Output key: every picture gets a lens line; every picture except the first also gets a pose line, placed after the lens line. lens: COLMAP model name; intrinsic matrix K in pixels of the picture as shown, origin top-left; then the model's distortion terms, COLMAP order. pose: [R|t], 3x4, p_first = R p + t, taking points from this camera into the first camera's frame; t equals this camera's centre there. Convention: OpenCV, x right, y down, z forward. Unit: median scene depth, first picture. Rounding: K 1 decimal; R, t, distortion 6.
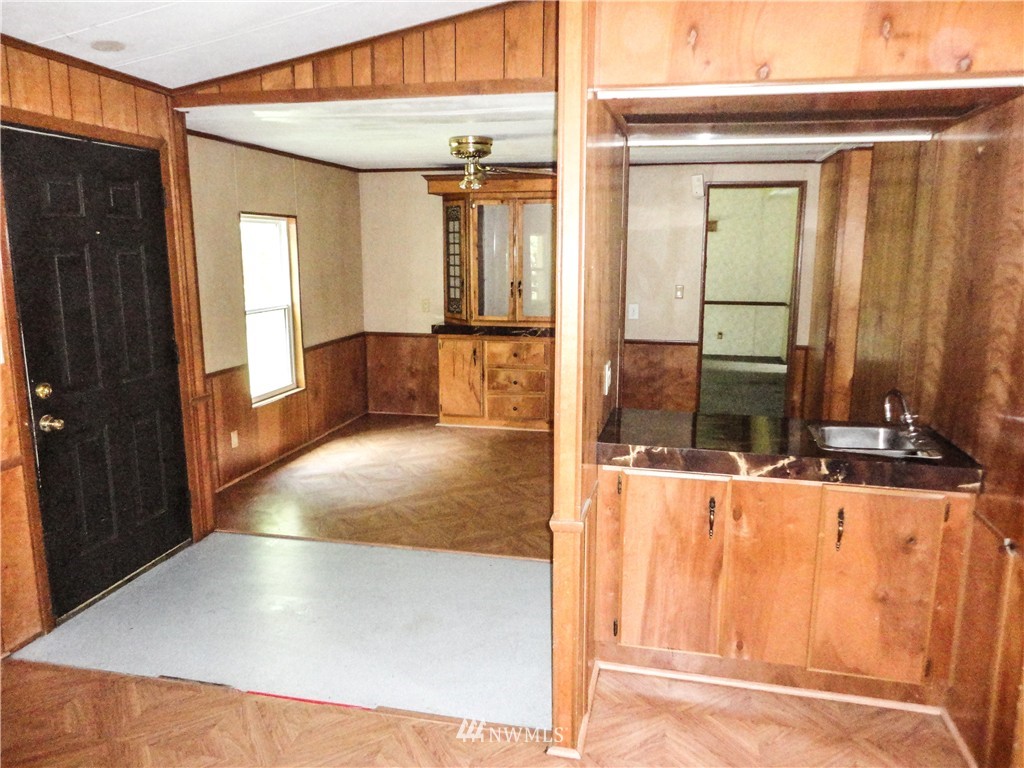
lens RADIAL K [[756.1, 0, 505.4], [0, 756.1, 382.8], [0, 0, 1]] dist [-0.005210, 0.008471]
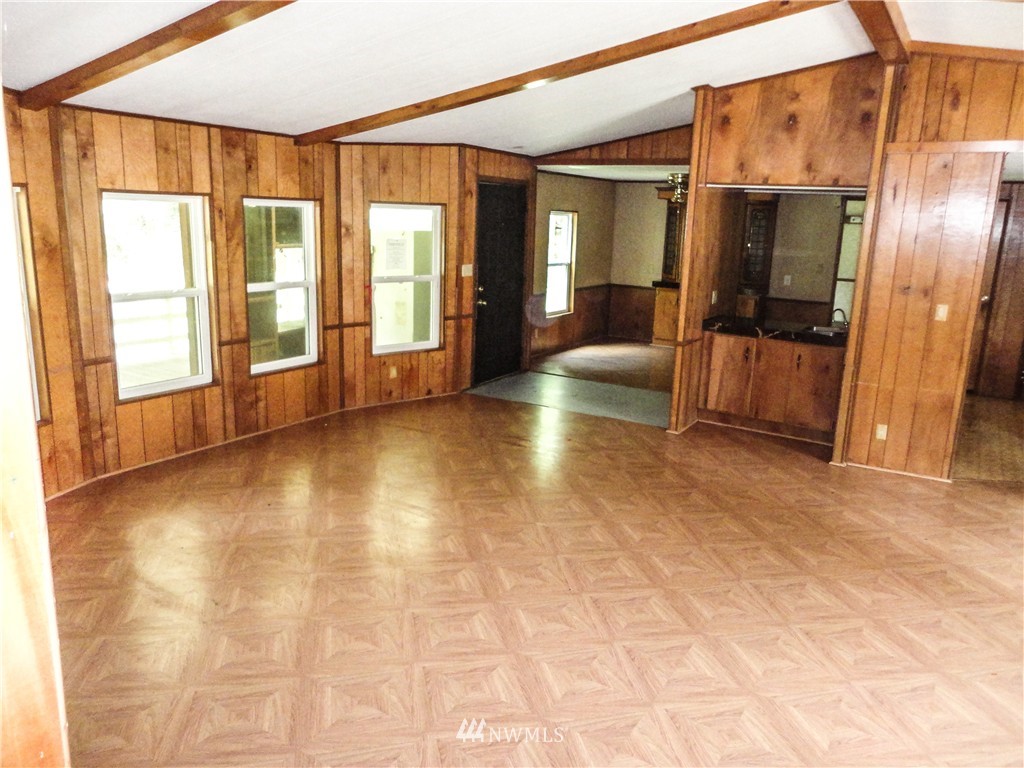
lens RADIAL K [[756.1, 0, 516.0], [0, 756.1, 379.9], [0, 0, 1]] dist [-0.005210, 0.008471]
pose [[0.952056, 0.098876, -0.289504, 0.170641], [-0.089700, 0.994959, 0.044830, 0.132800], [0.292478, -0.016713, 0.956126, -0.948723]]
